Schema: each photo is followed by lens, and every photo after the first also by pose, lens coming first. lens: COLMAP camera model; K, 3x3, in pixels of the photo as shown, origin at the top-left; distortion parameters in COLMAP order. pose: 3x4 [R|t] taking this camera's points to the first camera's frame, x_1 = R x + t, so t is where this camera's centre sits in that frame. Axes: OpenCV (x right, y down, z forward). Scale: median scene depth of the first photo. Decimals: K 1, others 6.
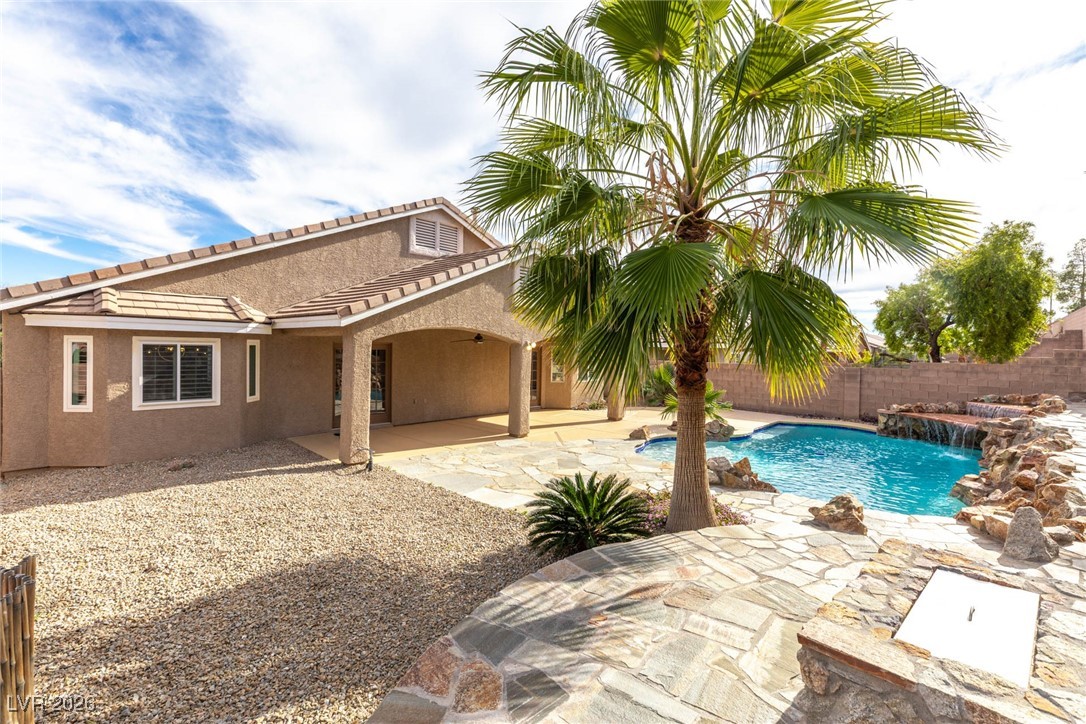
lens RADIAL K [[486.9, 0, 543.1], [0, 486.9, 370.6], [0, 0, 1]] dist [0.003725, -0.000763]
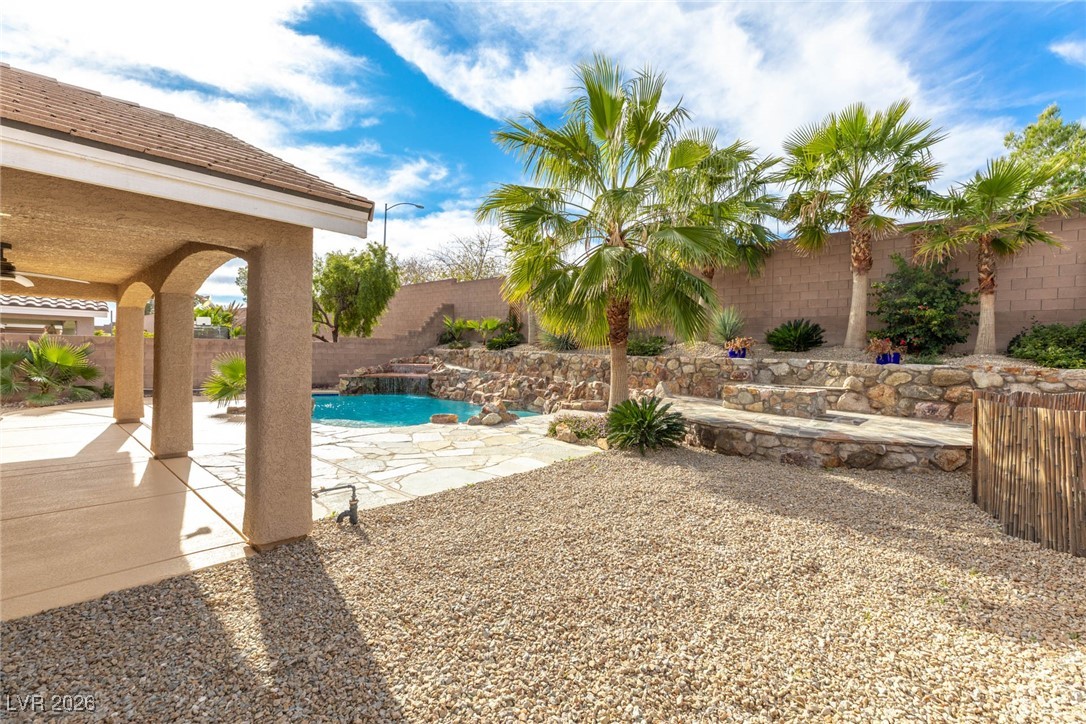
lens RADIAL K [[486.9, 0, 544.6], [0, 486.9, 357.1], [0, 0, 1]] dist [0.003725, -0.000763]
pose [[0.000303, -0.031554, 0.999502, -0.551027], [0.024216, 0.999209, 0.031538, 0.008541], [-0.999707, 0.024194, 0.001067, 0.500058]]
